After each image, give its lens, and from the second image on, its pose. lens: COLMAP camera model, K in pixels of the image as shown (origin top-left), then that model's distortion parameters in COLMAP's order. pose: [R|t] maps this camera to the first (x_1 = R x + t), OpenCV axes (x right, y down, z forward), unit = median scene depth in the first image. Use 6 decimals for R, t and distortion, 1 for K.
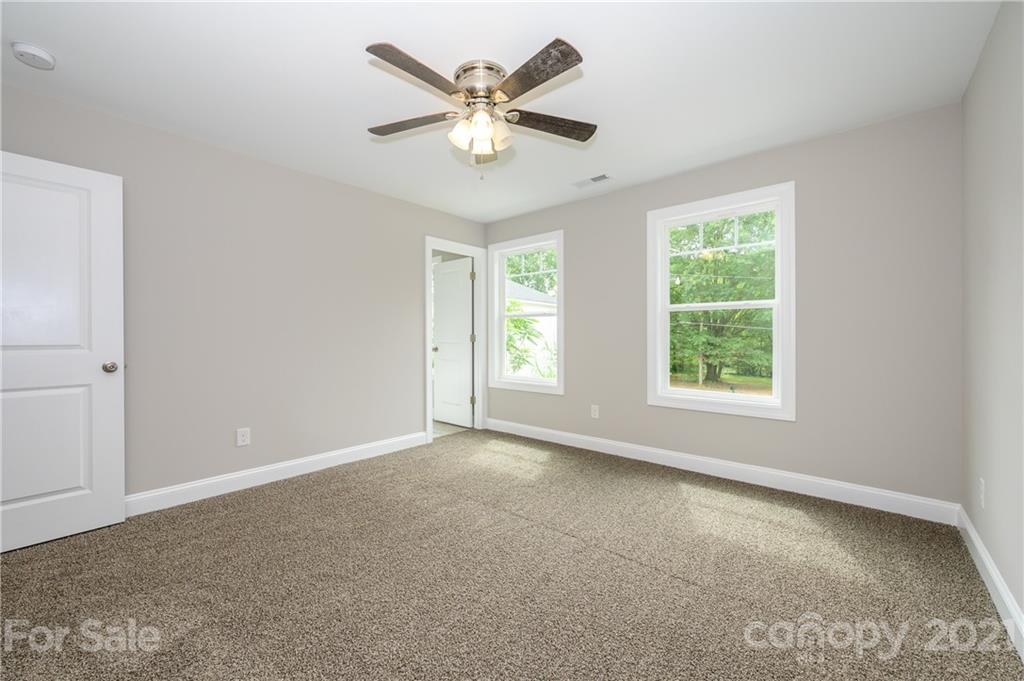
lens RADIAL K [[406.3, 0, 512.3], [0, 406.3, 337.5], [0, 0, 1]] dist [-0.000484, -0.000020]
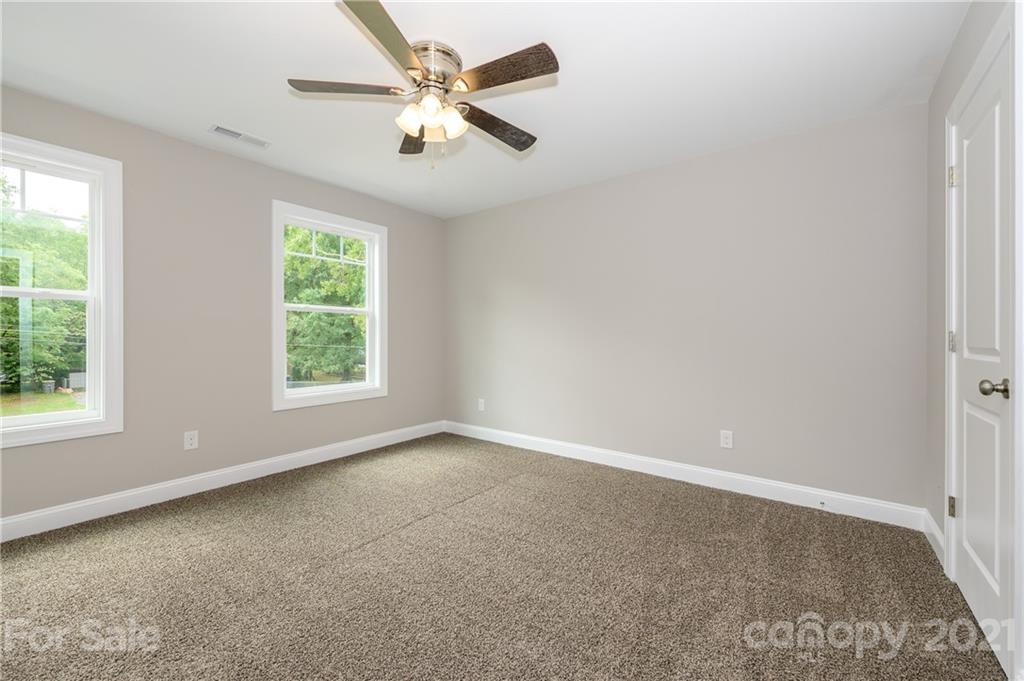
lens RADIAL K [[406.3, 0, 512.3], [0, 406.3, 337.5], [0, 0, 1]] dist [-0.000484, -0.000020]
pose [[-0.064041, -0.002992, 0.997943, -0.735372], [0.001950, 0.999993, 0.003124, -0.002488], [-0.997945, 0.002146, -0.064035, 0.630249]]
